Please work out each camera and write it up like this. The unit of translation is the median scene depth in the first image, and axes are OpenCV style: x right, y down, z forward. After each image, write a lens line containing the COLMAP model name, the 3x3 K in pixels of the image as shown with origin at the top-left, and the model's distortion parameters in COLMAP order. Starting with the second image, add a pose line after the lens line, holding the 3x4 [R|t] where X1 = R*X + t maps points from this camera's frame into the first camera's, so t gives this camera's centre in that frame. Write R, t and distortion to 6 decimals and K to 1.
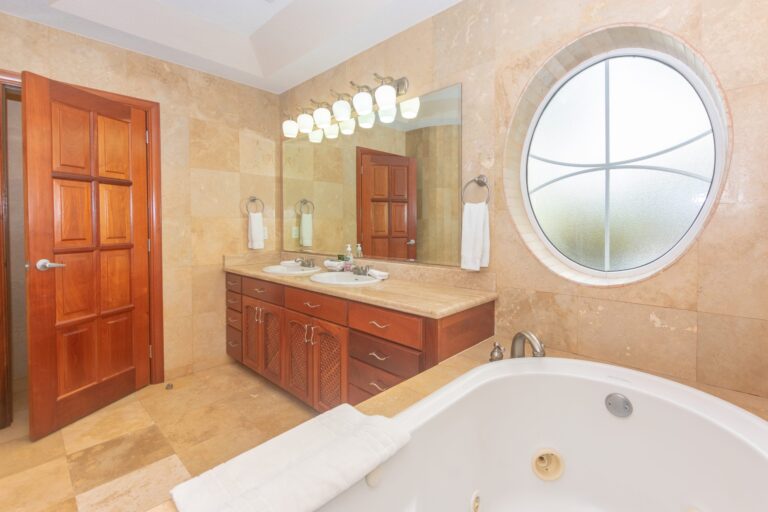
lens RADIAL K [[348.8, 0, 382.5], [0, 348.8, 229.3], [0, 0, 1]] dist [-0.000854, -0.000024]
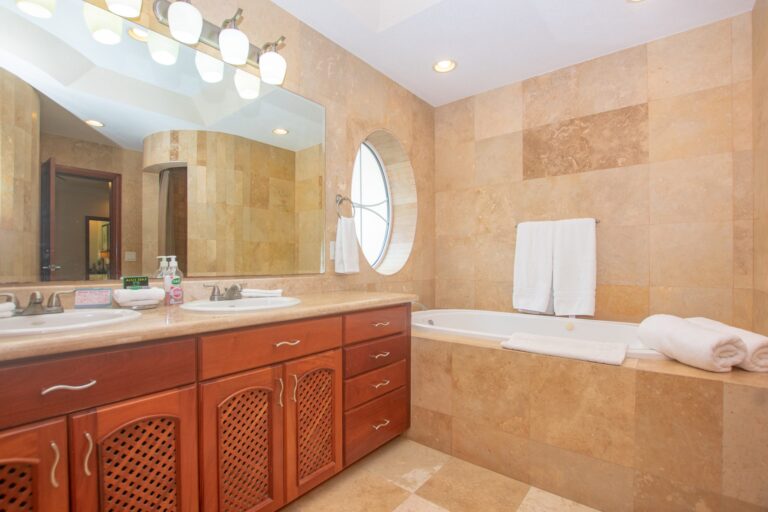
lens RADIAL K [[355.1, 0, 368.3], [0, 355.1, 261.7], [0, 0, 1]] dist [-0.029446, 0.000337]
pose [[-0.068801, 0.003837, 0.997623, -0.861822], [0.011718, 0.999927, -0.003038, 0.072645], [-0.997562, 0.011481, -0.068841, 0.902421]]
